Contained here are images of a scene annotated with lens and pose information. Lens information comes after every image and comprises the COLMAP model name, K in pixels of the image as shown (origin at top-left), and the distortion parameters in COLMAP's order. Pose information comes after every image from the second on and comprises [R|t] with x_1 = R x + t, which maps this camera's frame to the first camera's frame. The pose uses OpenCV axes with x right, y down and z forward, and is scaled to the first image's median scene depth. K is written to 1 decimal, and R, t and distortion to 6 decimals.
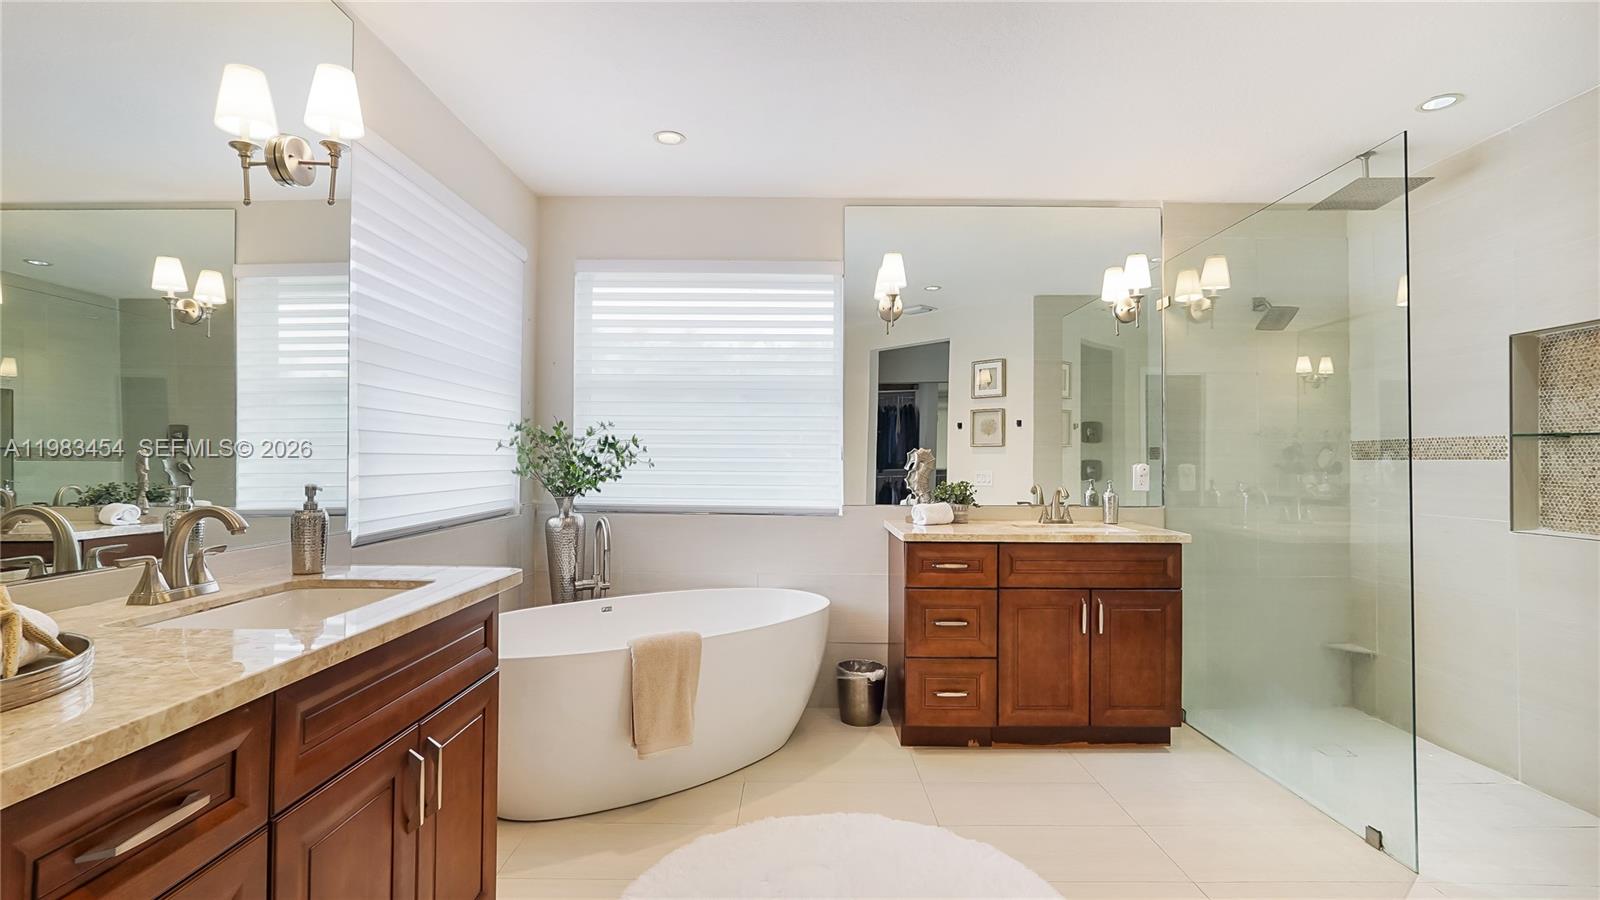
lens RADIAL K [[740.8, 0, 800.0], [0, 740.8, 450.0], [0, 0, 1]] dist [-0.024564, 0.000066]
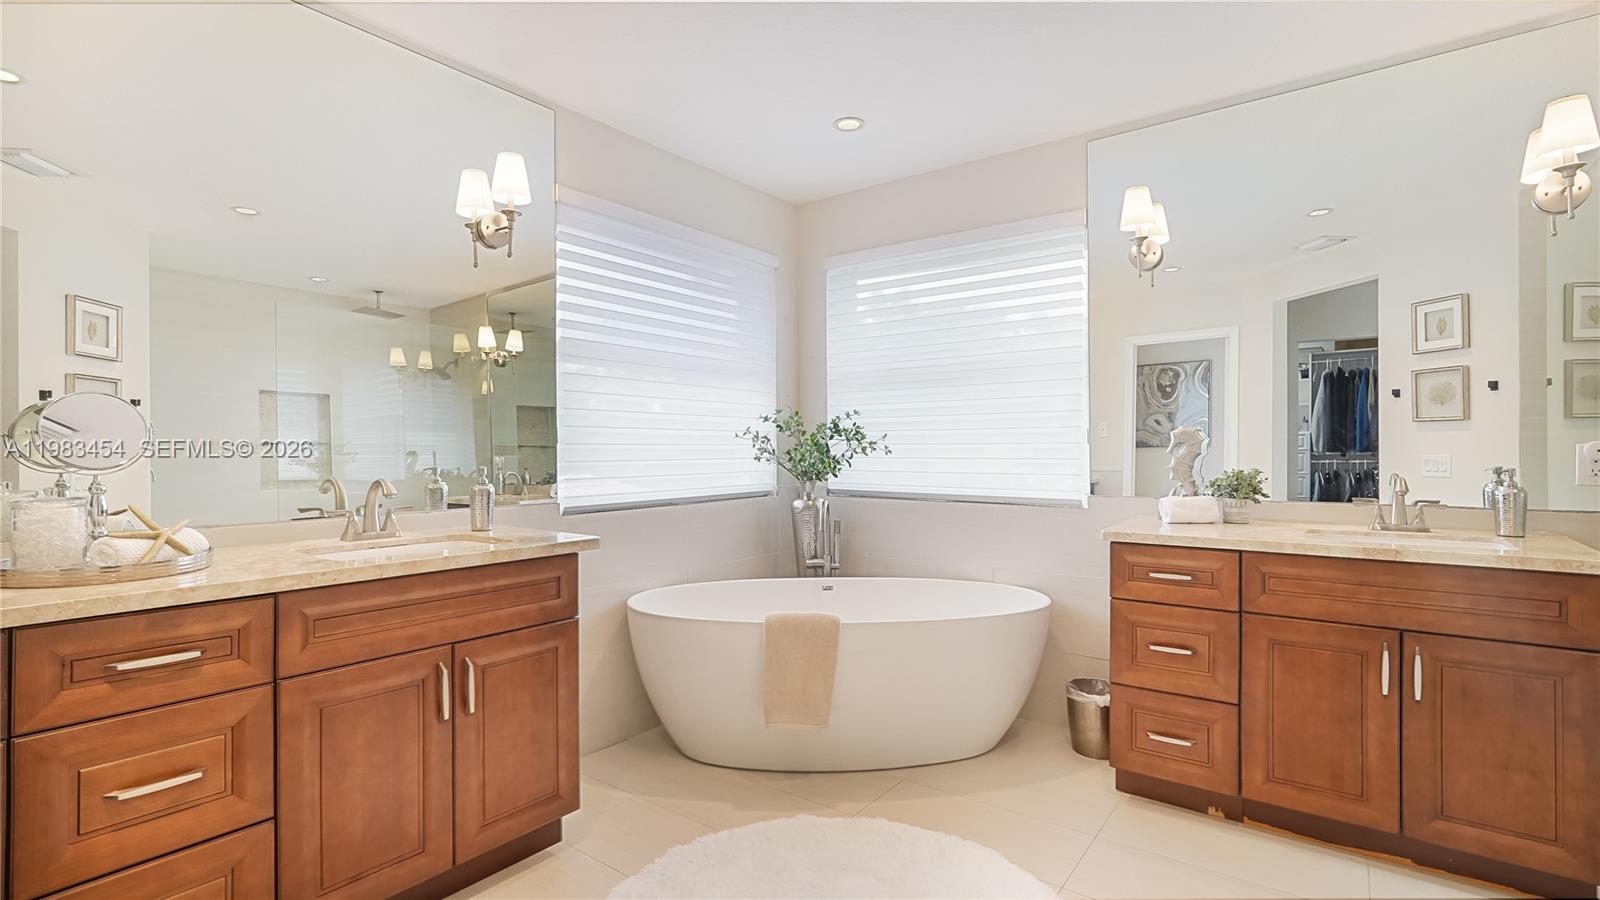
lens RADIAL K [[742.8, 0, 796.6], [0, 742.8, 449.2], [0, 0, 1]] dist [-0.004759, -0.000047]
pose [[0.798994, -0.010027, -0.601255, 0.360820], [0.018383, 0.999801, 0.007756, 0.009141], [0.601058, -0.017250, 0.799019, 0.137498]]
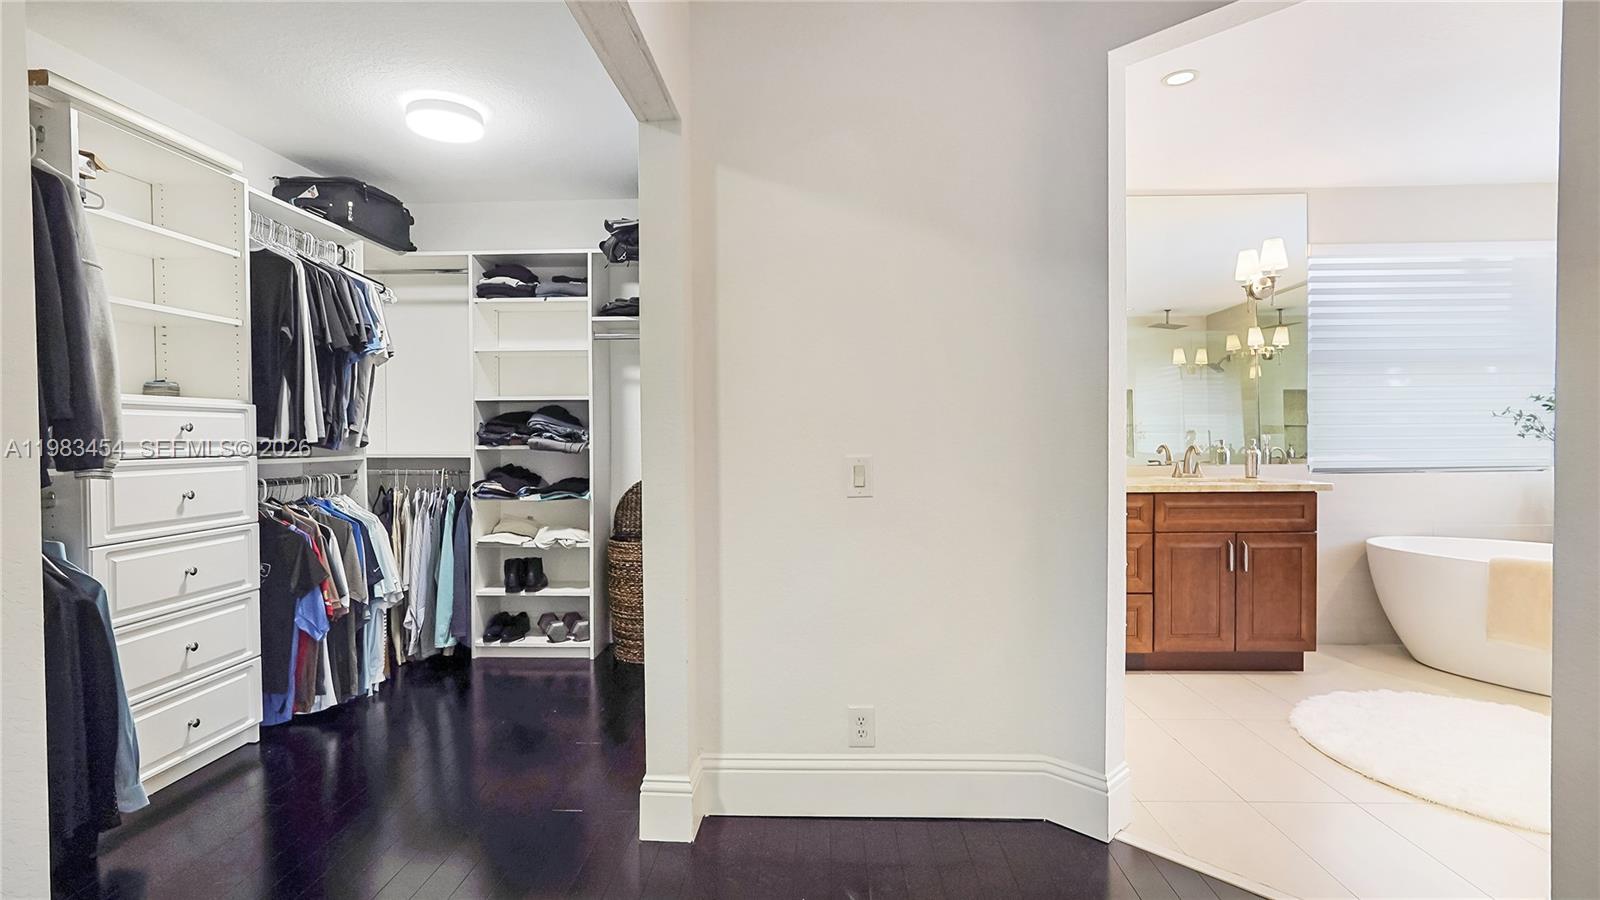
lens RADIAL K [[742.8, 0, 796.6], [0, 742.8, 449.2], [0, 0, 1]] dist [-0.004759, -0.000047]
pose [[-0.022337, 0.012208, -0.999676, 0.930474], [0.024664, 0.999628, 0.011656, 0.010268], [0.999446, -0.024395, -0.022629, -0.200116]]
